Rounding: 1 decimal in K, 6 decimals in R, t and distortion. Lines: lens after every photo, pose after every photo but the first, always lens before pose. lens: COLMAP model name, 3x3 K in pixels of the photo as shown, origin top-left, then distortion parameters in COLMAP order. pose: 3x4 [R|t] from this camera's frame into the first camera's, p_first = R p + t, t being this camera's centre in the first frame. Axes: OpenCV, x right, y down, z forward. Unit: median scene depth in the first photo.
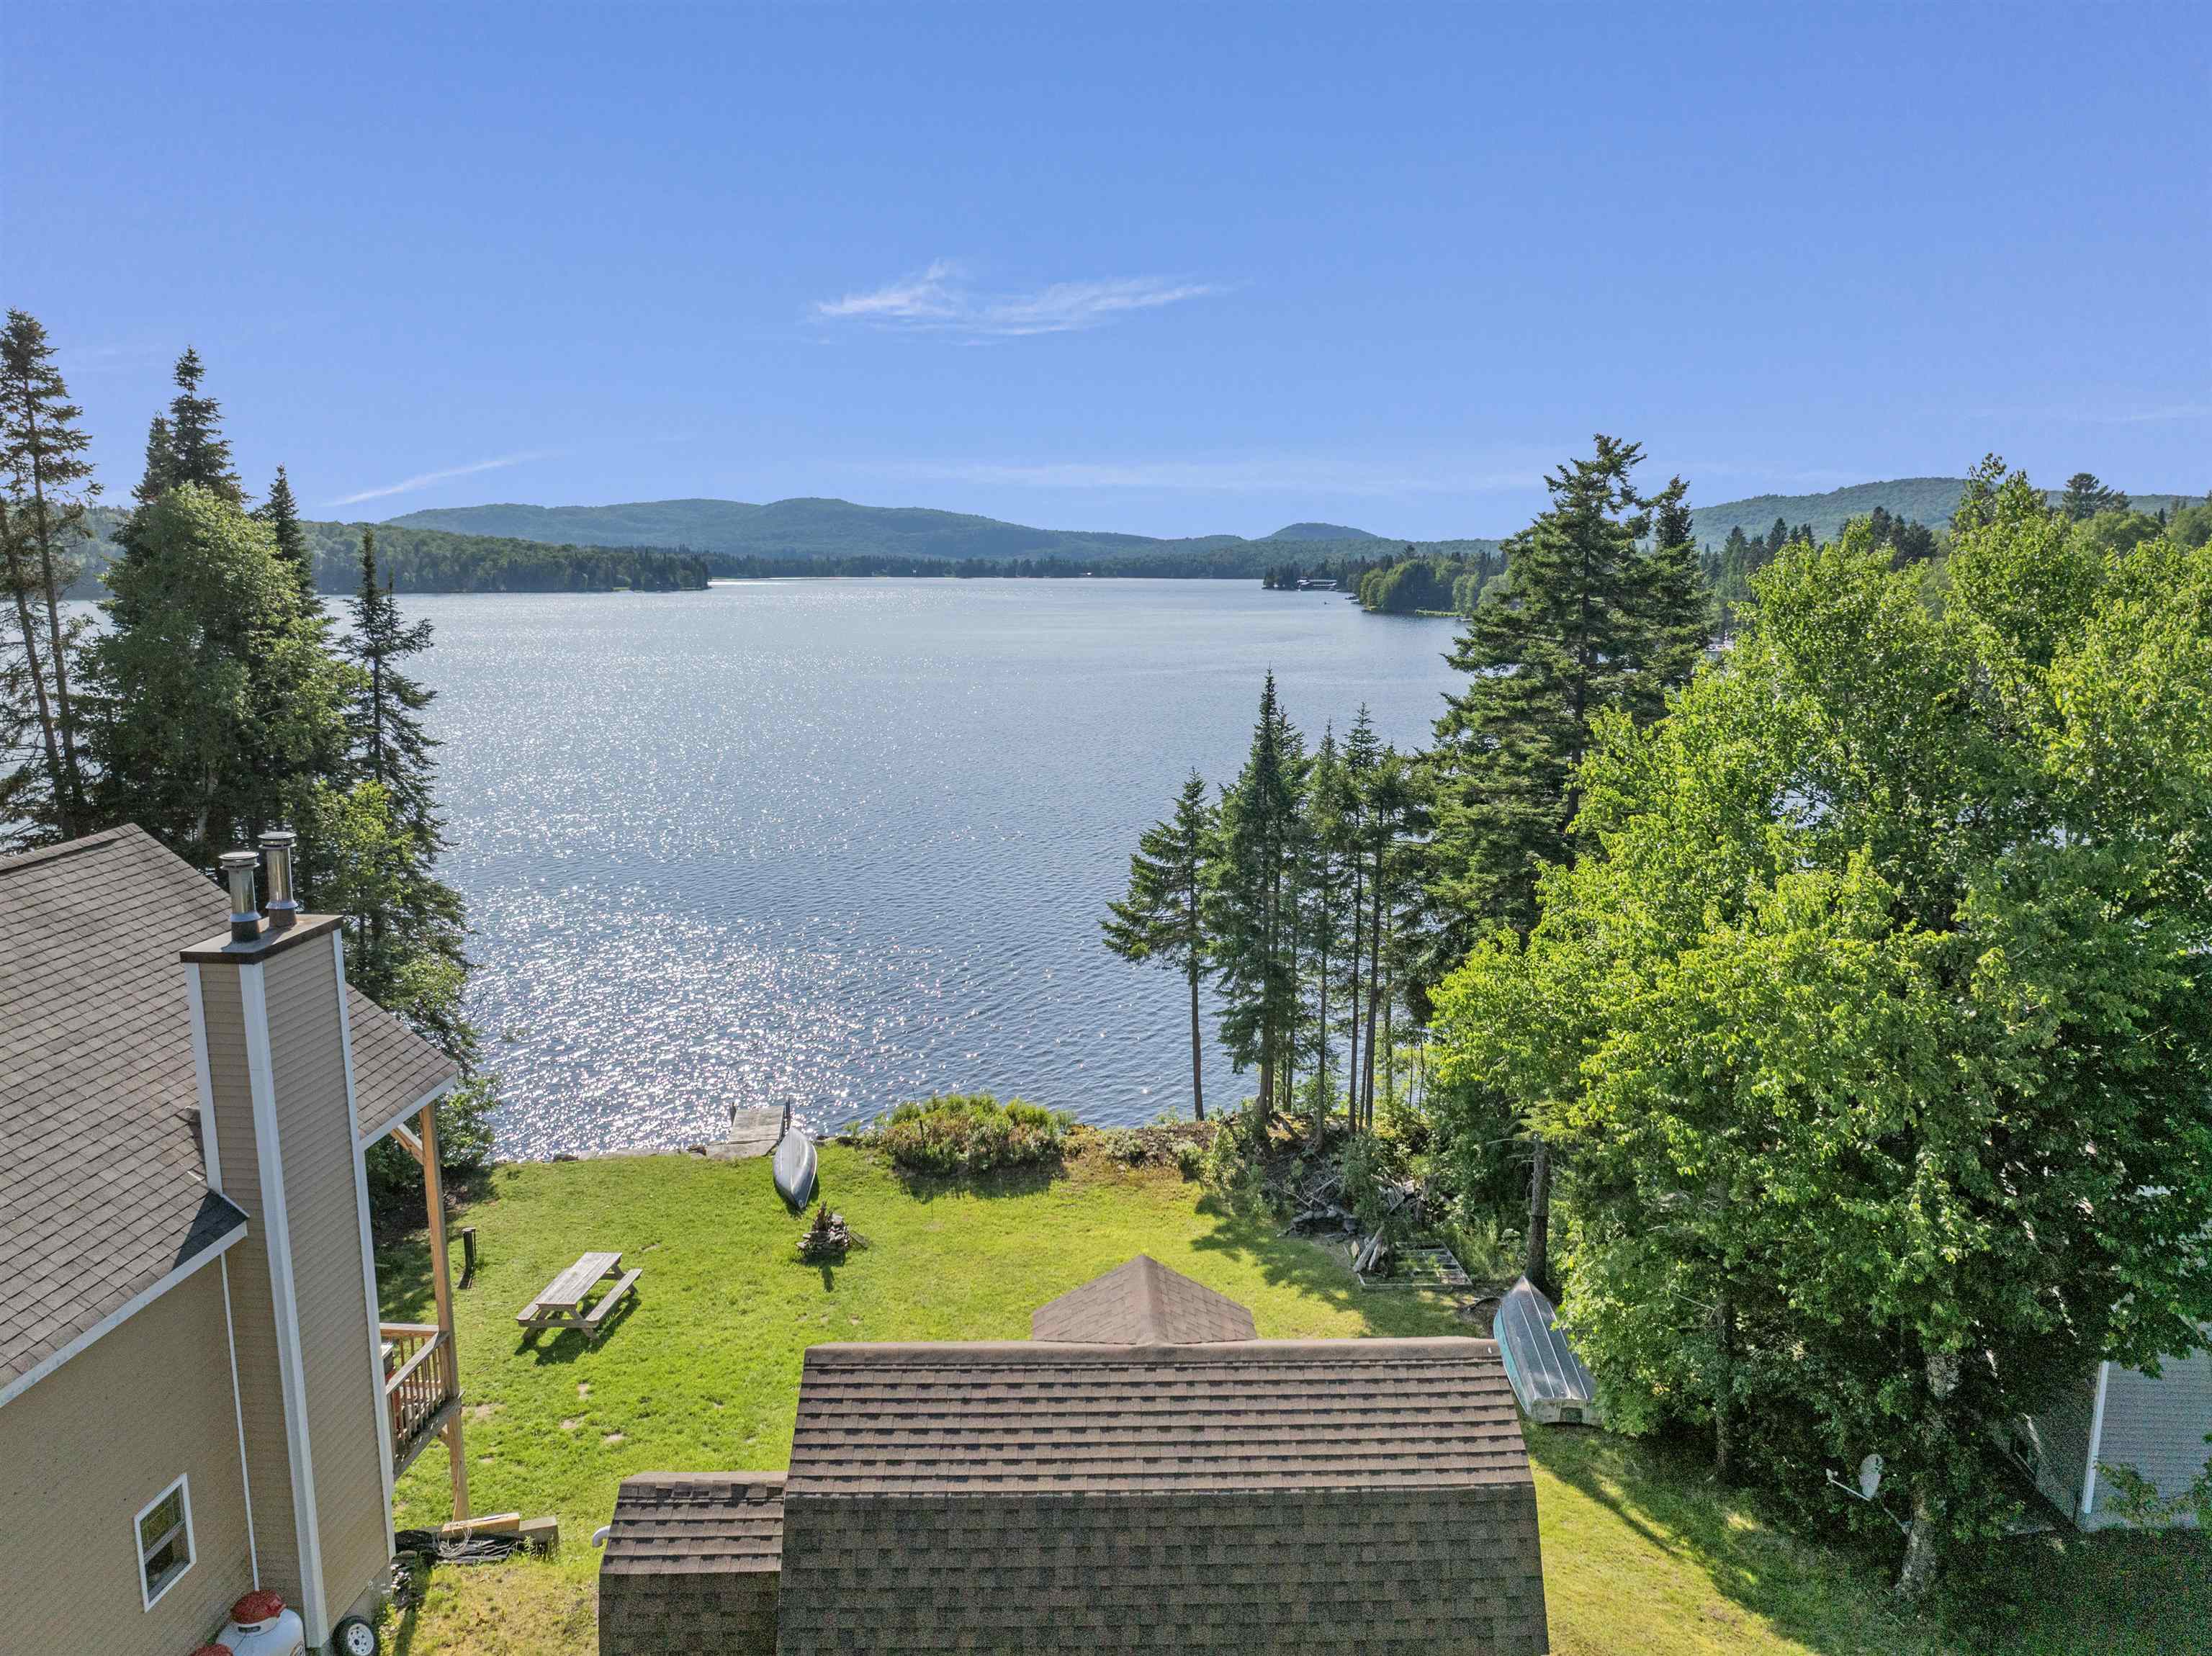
lens RADIAL K [[1557.3, 0, 1114.2], [0, 1557.3, 824.3], [0, 0, 1]] dist [-0.042610, 0.011003]
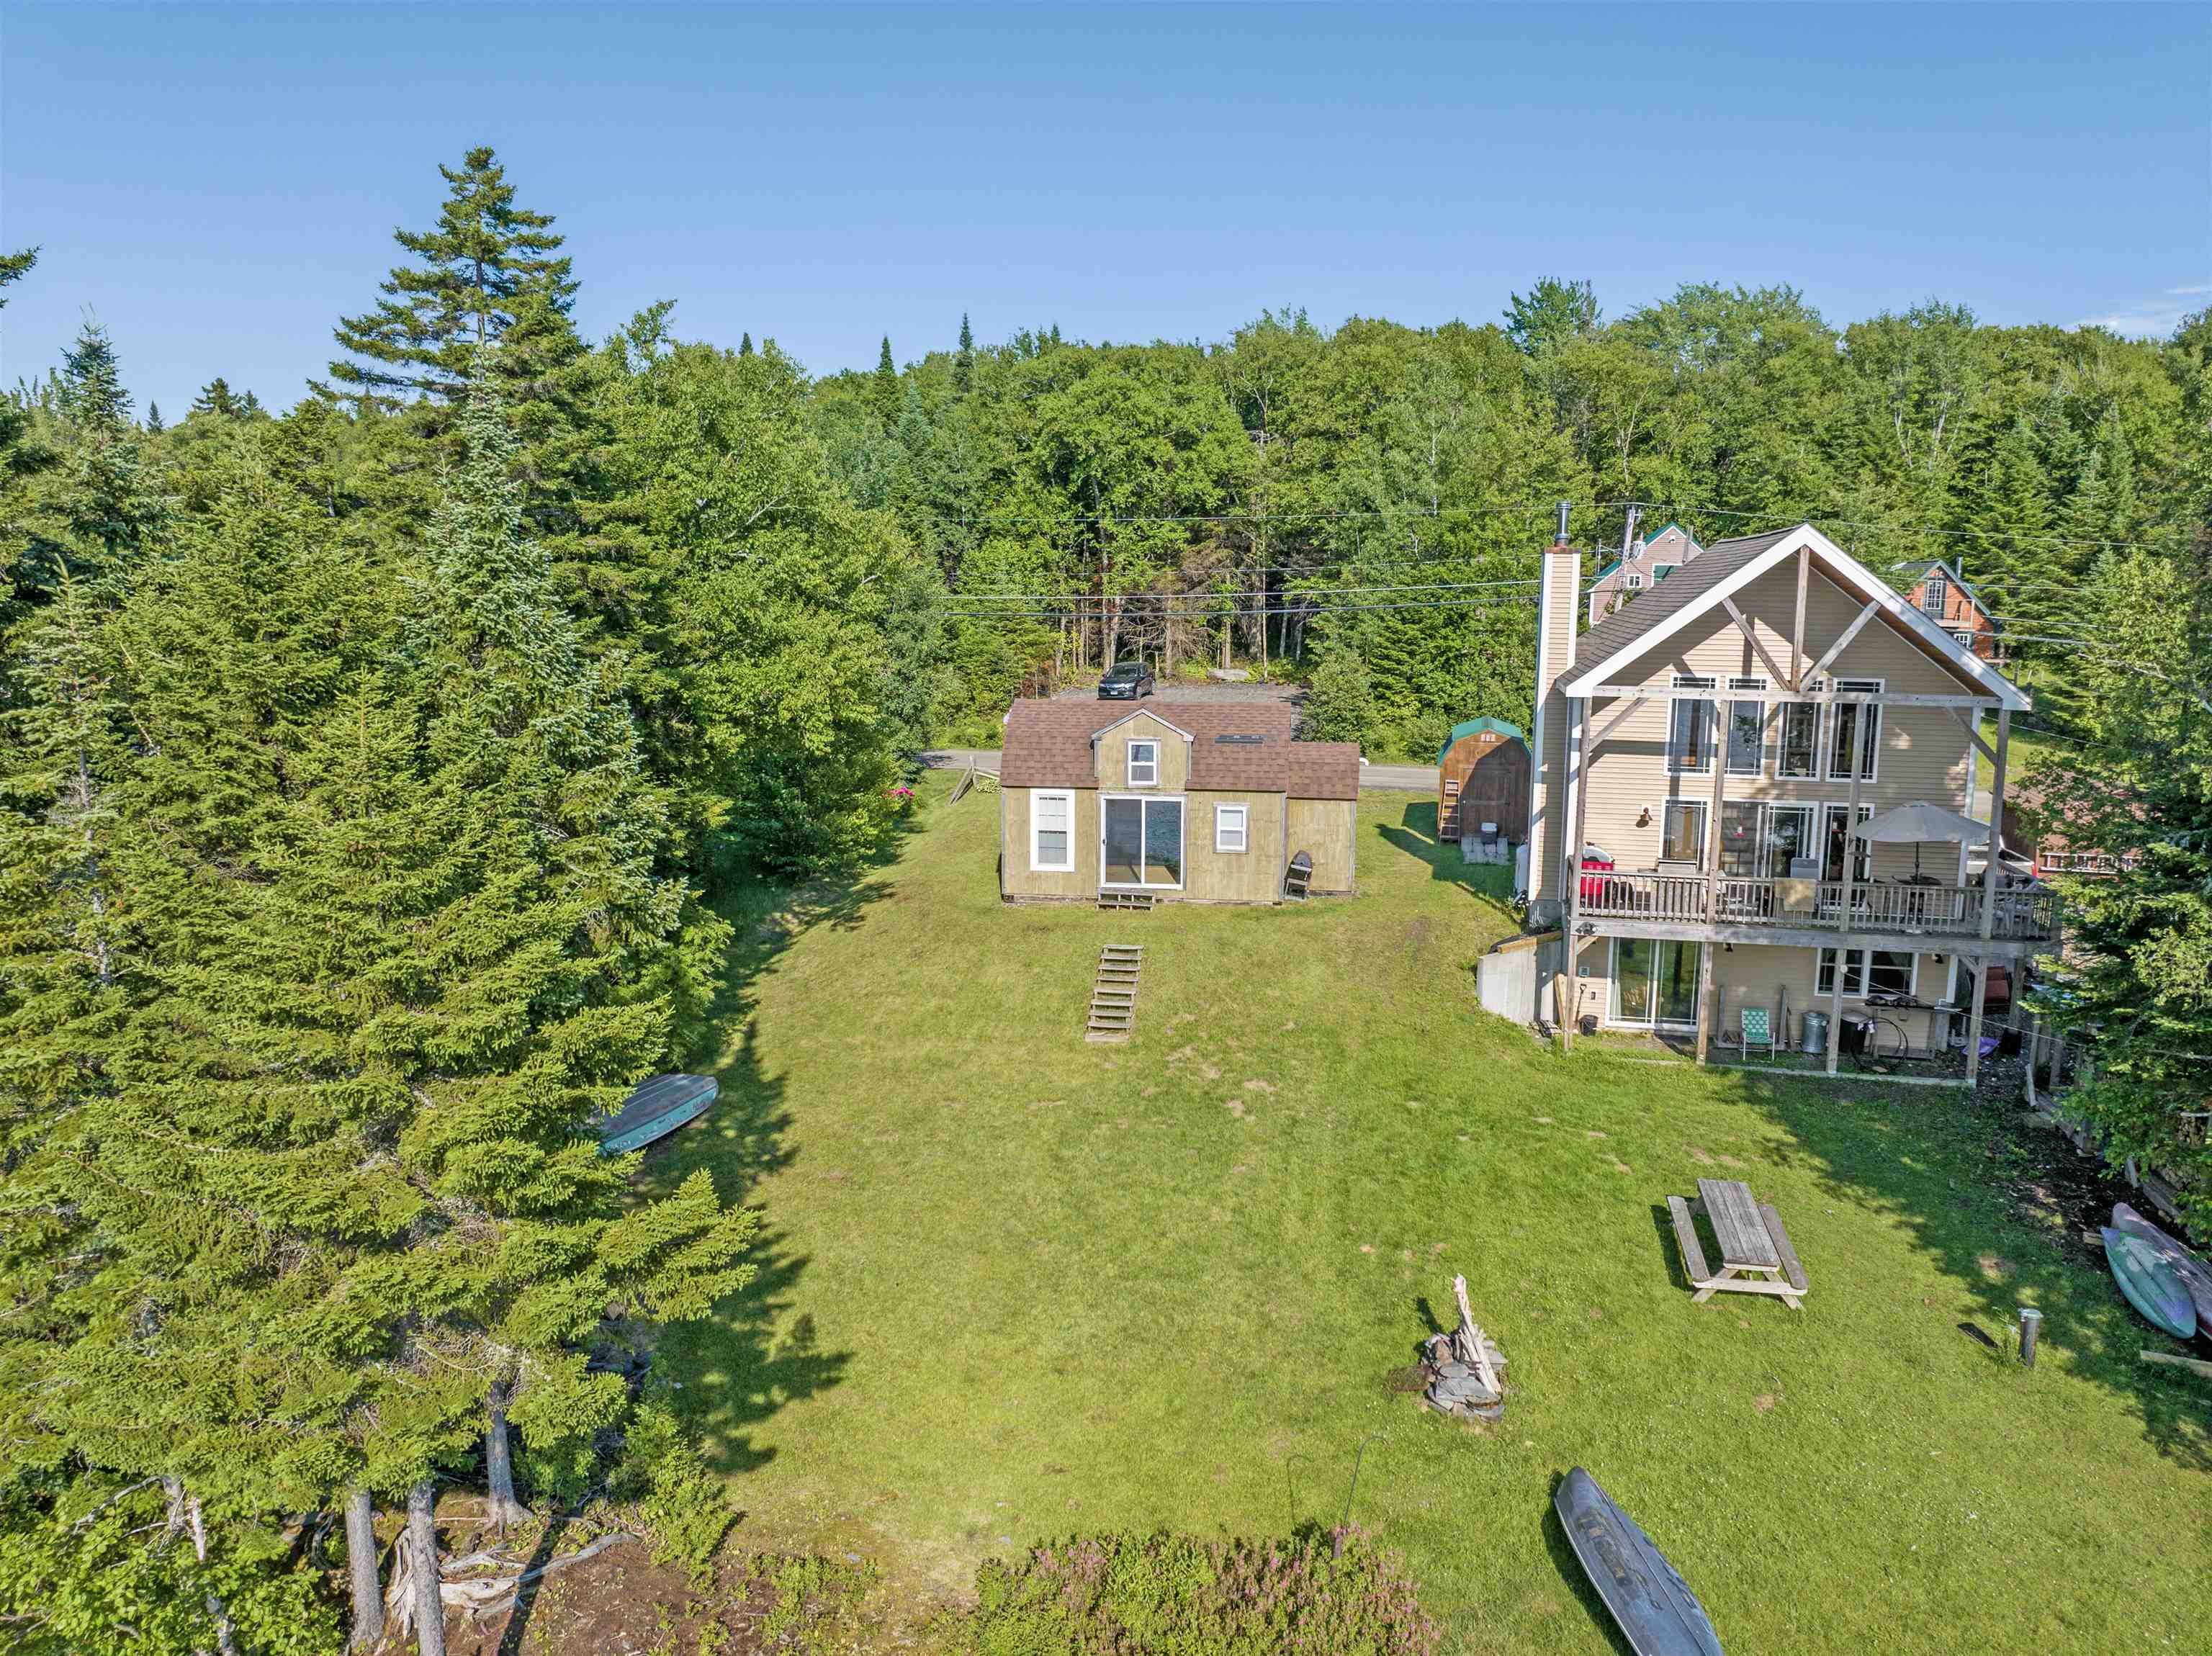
lens RADIAL K [[1557.3, 0, 1117.1], [0, 1557.3, 823.2], [0, 0, 1]] dist [-0.042610, 0.011003]
pose [[-0.986711, -0.035731, 0.158508, -0.130629], [0.015210, 0.950926, 0.309044, -0.101702], [-0.161772, 0.307348, -0.937746, 1.374446]]
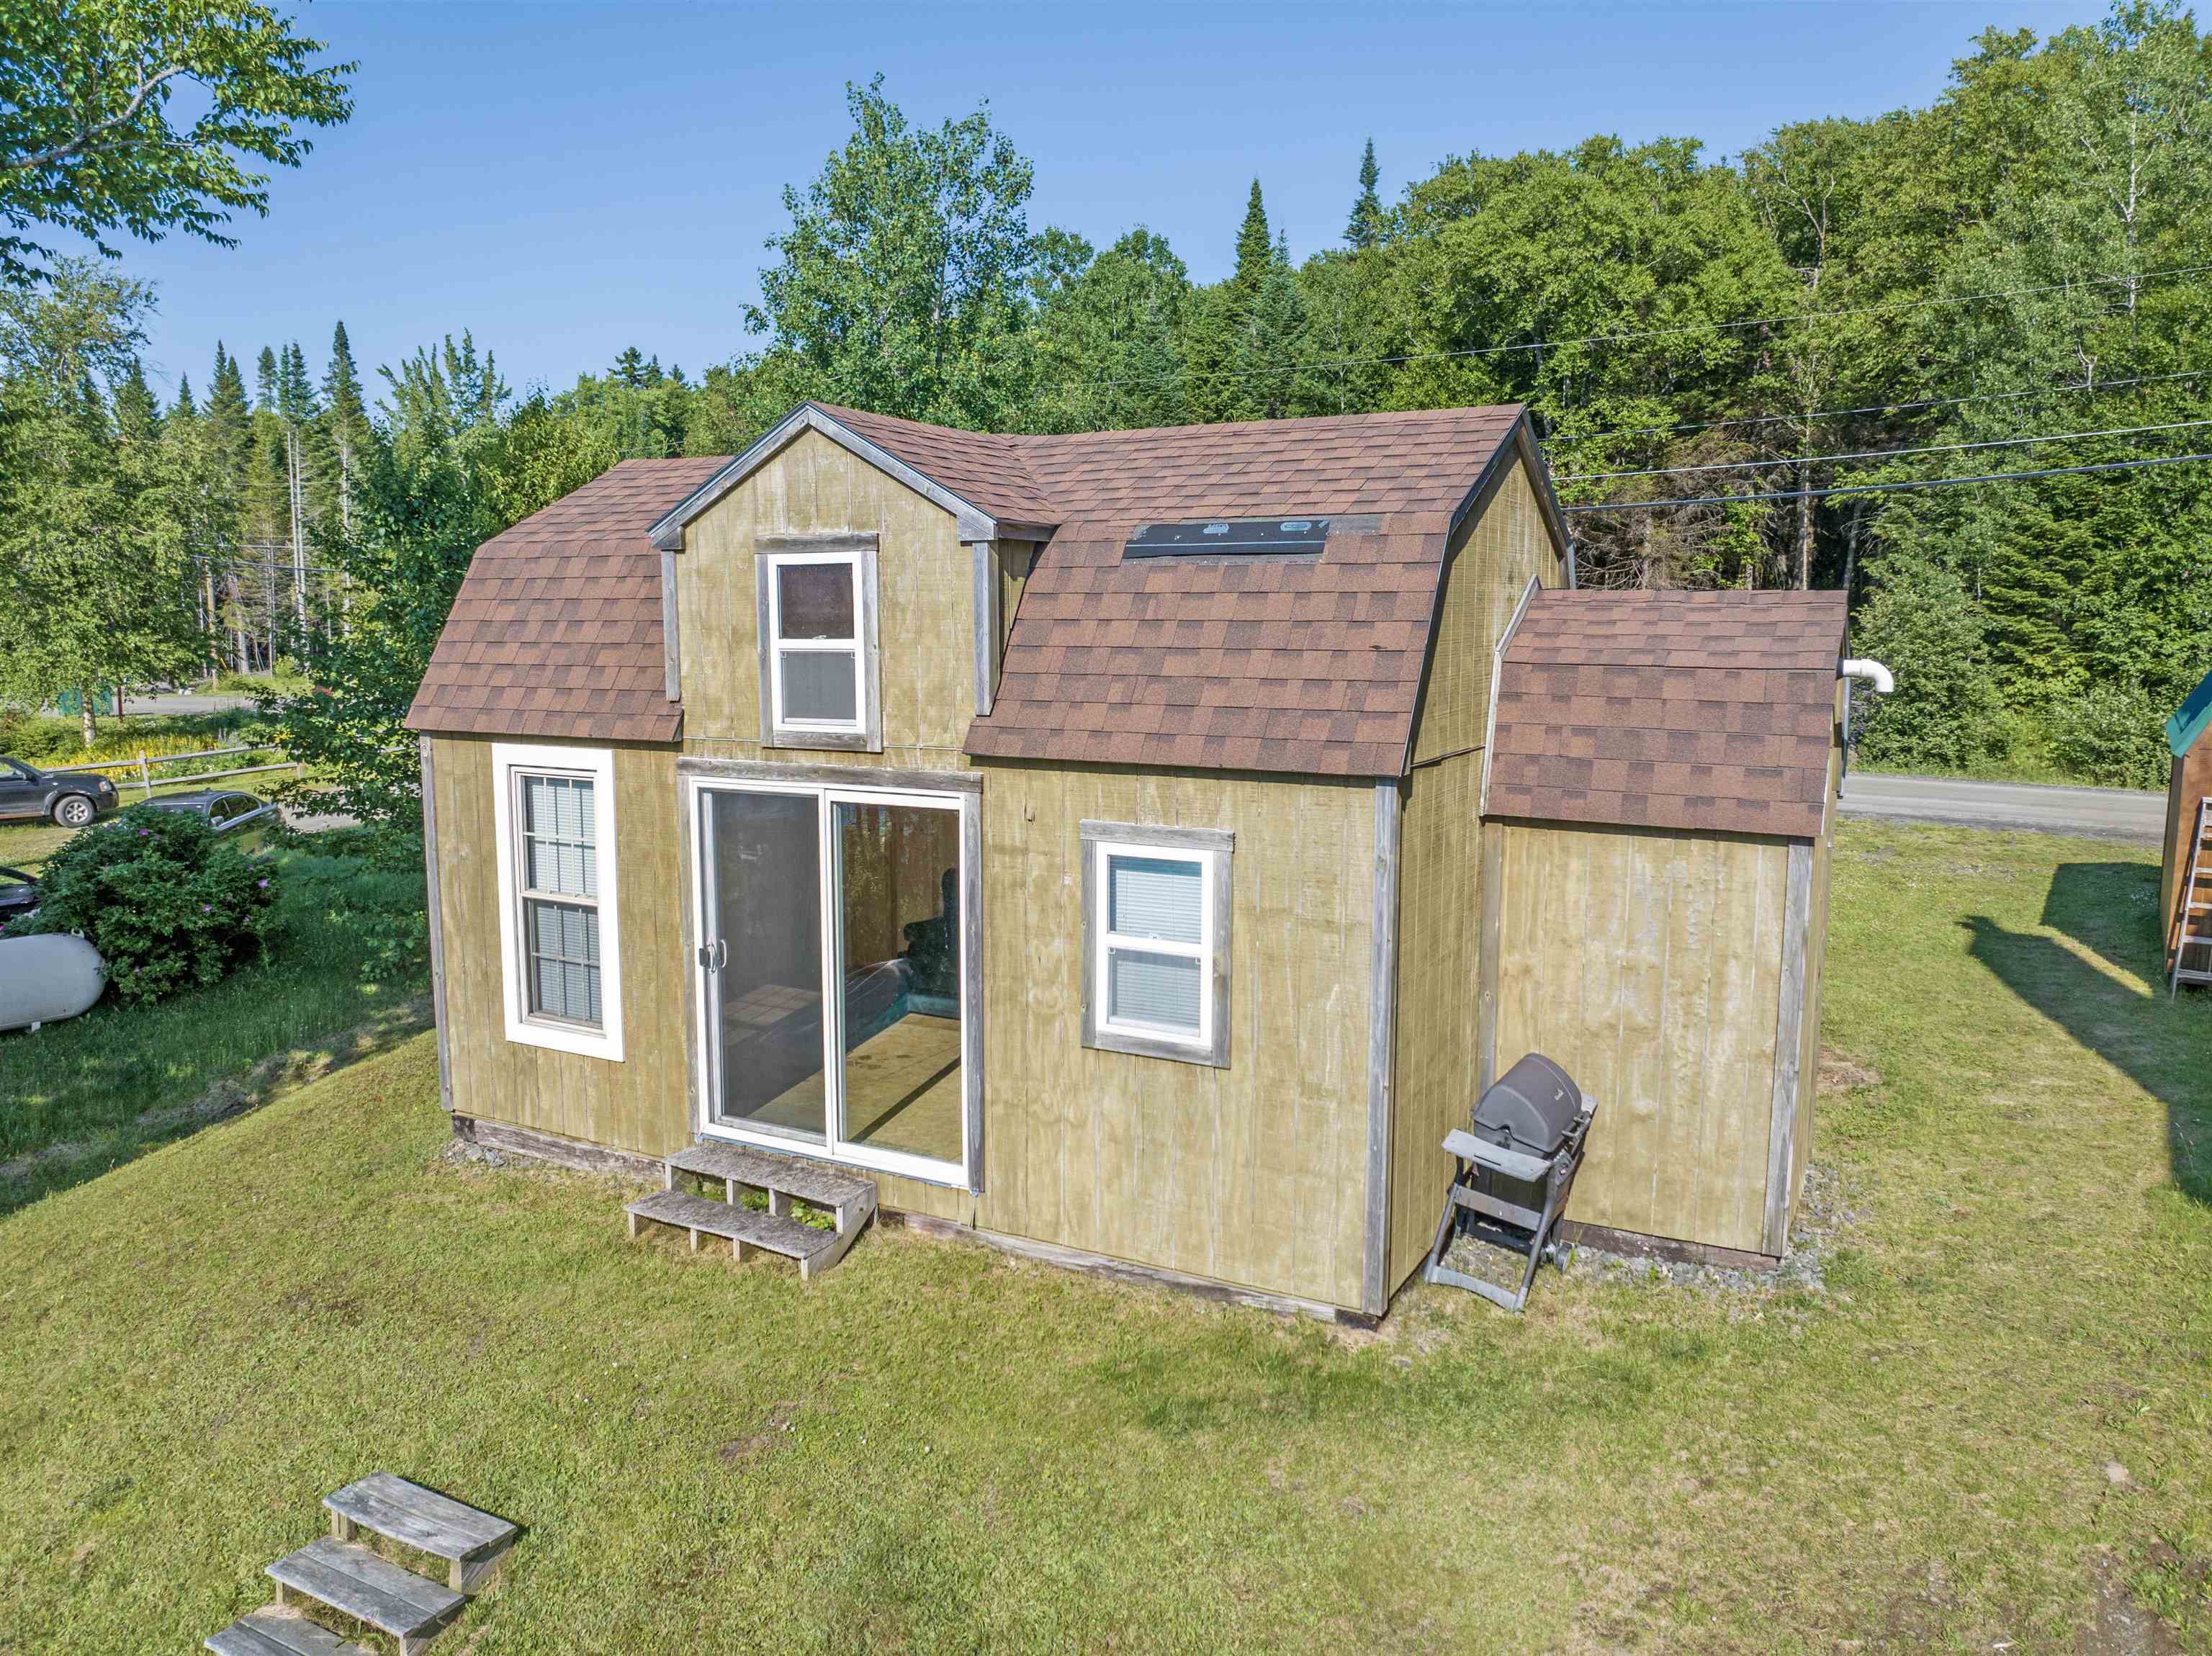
lens RADIAL K [[1557.3, 0, 1120.3], [0, 1557.3, 818.5], [0, 0, 1]] dist [-0.042610, 0.011003]
pose [[-0.865761, -0.071838, 0.495274, -0.146218], [0.076235, 0.959163, 0.272387, 0.126248], [-0.494616, 0.273579, -0.824930, 0.632803]]
